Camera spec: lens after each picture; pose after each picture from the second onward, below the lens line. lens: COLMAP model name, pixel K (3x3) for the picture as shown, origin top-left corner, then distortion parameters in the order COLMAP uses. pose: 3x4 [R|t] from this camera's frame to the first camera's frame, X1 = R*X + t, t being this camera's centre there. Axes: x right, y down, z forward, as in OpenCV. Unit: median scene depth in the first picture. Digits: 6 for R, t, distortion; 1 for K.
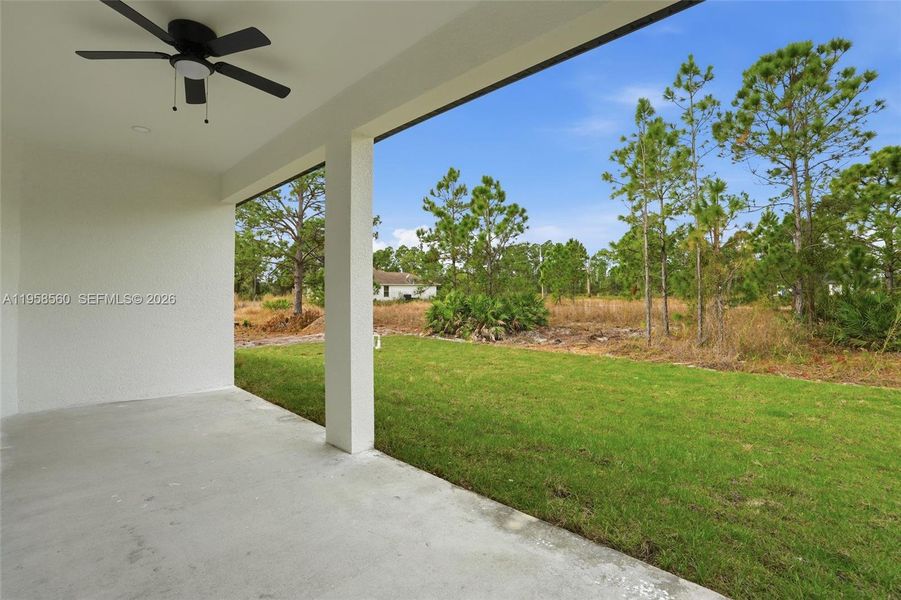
lens RADIAL K [[417.9, 0, 452.2], [0, 417.9, 297.3], [0, 0, 1]] dist [-0.020767, 0.001038]
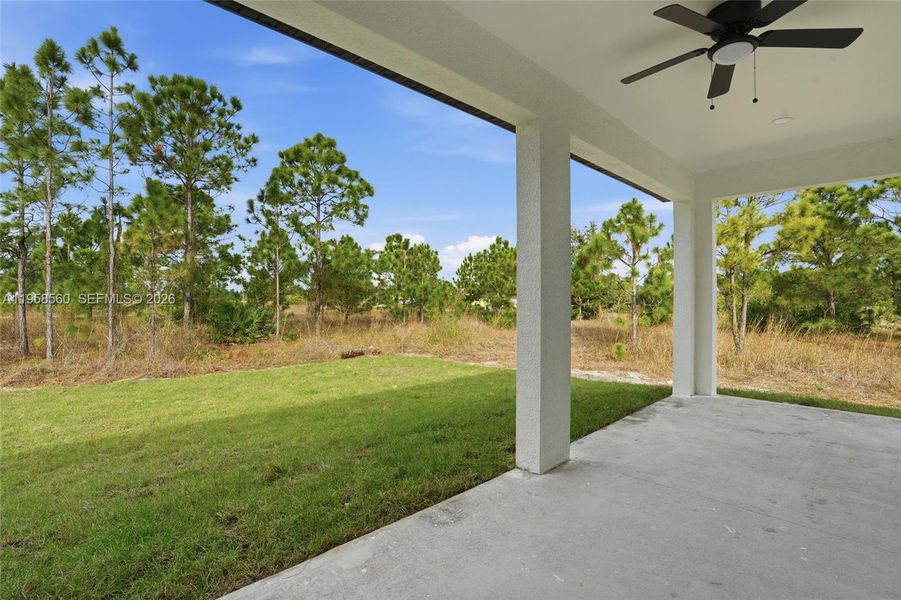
lens RADIAL K [[417.9, 0, 444.9], [0, 417.9, 299.9], [0, 0, 1]] dist [-0.020767, 0.001038]
pose [[0.026414, 0.007652, 0.999622, -0.202607], [0.004553, 0.999959, -0.007775, 0.000607], [-0.999641, 0.004757, 0.026378, 0.207227]]
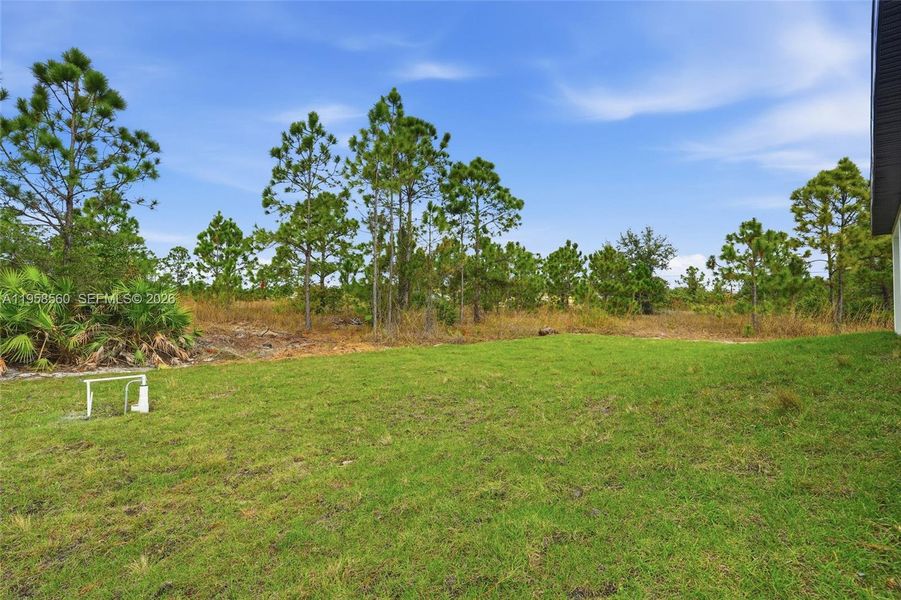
lens RADIAL K [[417.9, 0, 450.7], [0, 417.9, 295.1], [0, 0, 1]] dist [-0.020767, 0.001038]
pose [[0.013583, 0.015497, 0.999788, -0.473792], [-0.005389, 0.999867, -0.015425, 0.020556], [-0.999893, -0.005178, 0.013665, 0.639649]]
